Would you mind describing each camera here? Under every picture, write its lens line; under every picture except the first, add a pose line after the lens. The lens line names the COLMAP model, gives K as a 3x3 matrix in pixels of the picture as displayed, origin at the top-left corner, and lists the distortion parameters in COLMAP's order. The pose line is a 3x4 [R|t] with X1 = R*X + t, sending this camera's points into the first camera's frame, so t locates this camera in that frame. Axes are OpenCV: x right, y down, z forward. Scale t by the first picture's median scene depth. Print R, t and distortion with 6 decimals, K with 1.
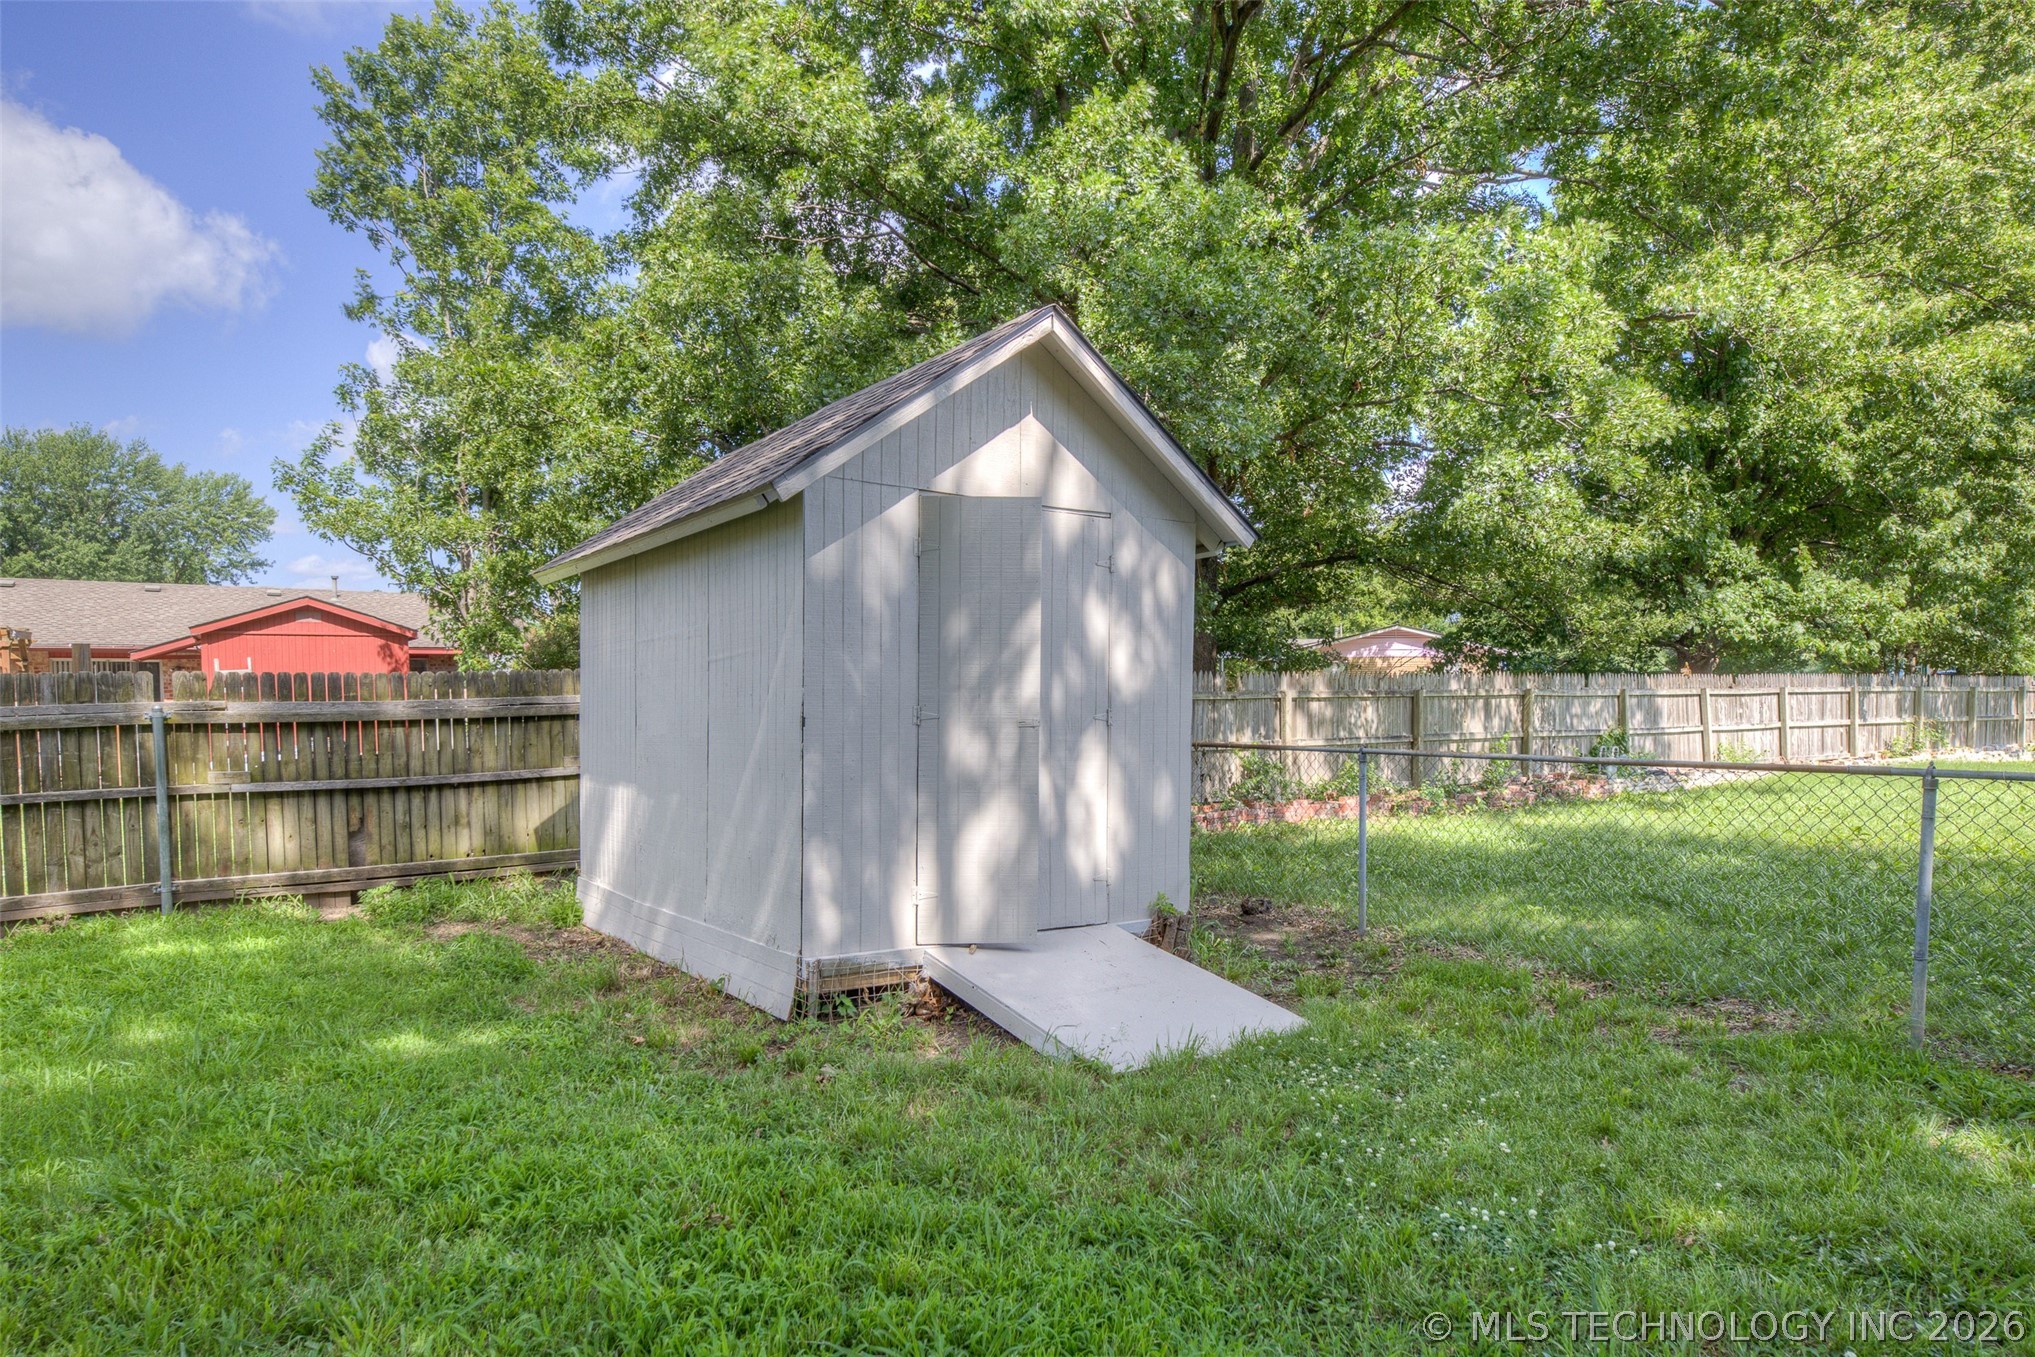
lens RADIAL K [[1283.3, 0, 1017.5], [0, 1283.3, 678.5], [0, 0, 1]] dist [0.001728, 0.000710]
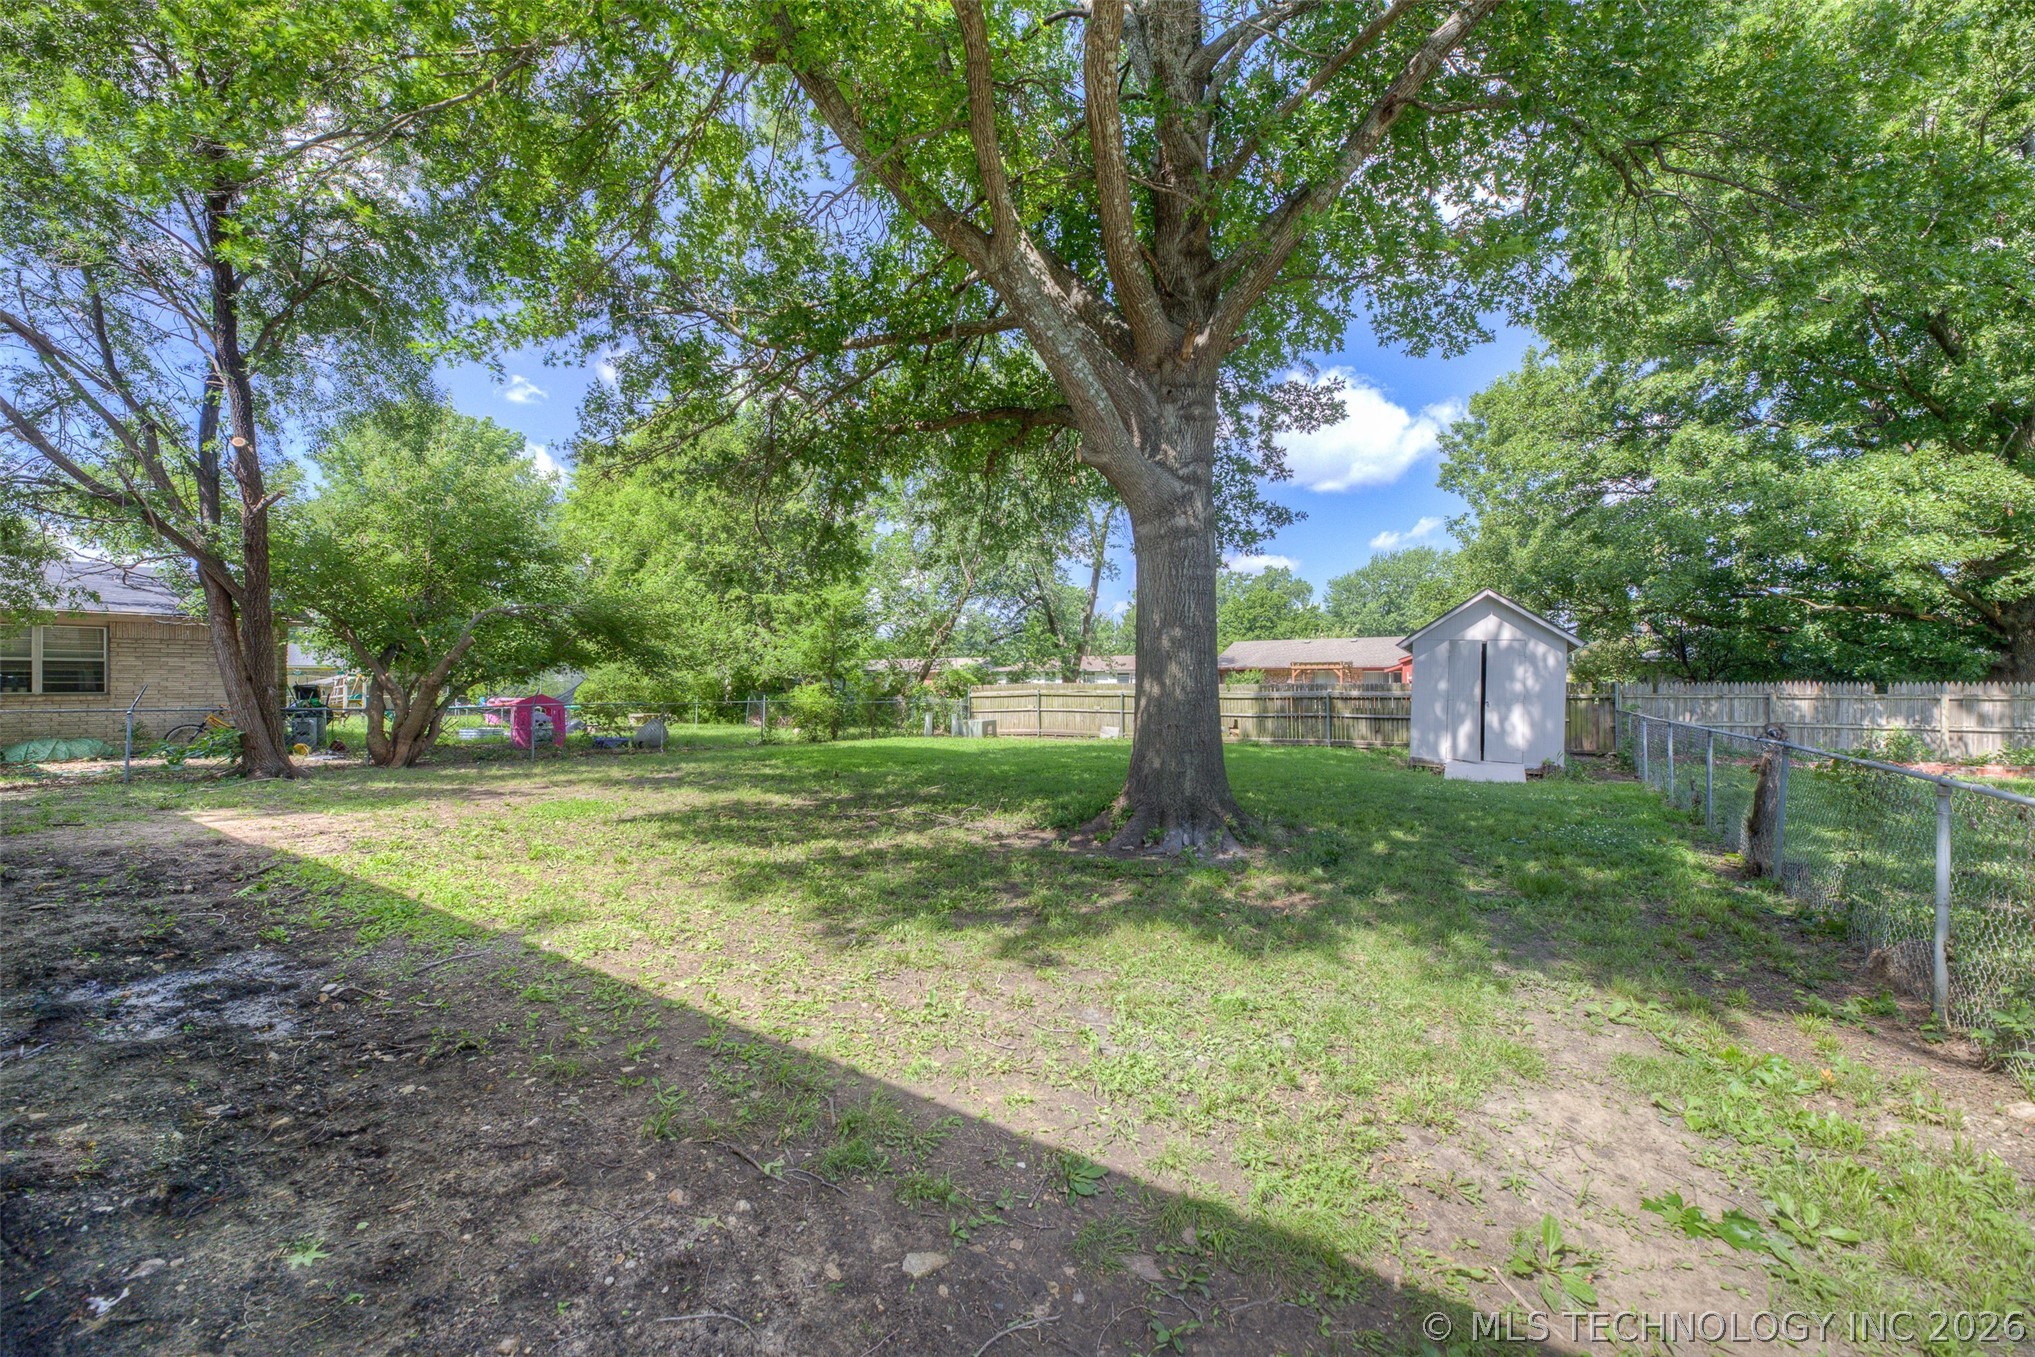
lens RADIAL K [[817.5, 0, 1022.7], [0, 817.5, 677.6], [0, 0, 1]] dist [0.006573, -0.000510]
pose [[0.451404, 0.005417, -0.892303, 1.425341], [-0.004520, 0.999983, 0.003784, -0.027515], [0.892308, 0.002325, 0.451420, -1.185991]]
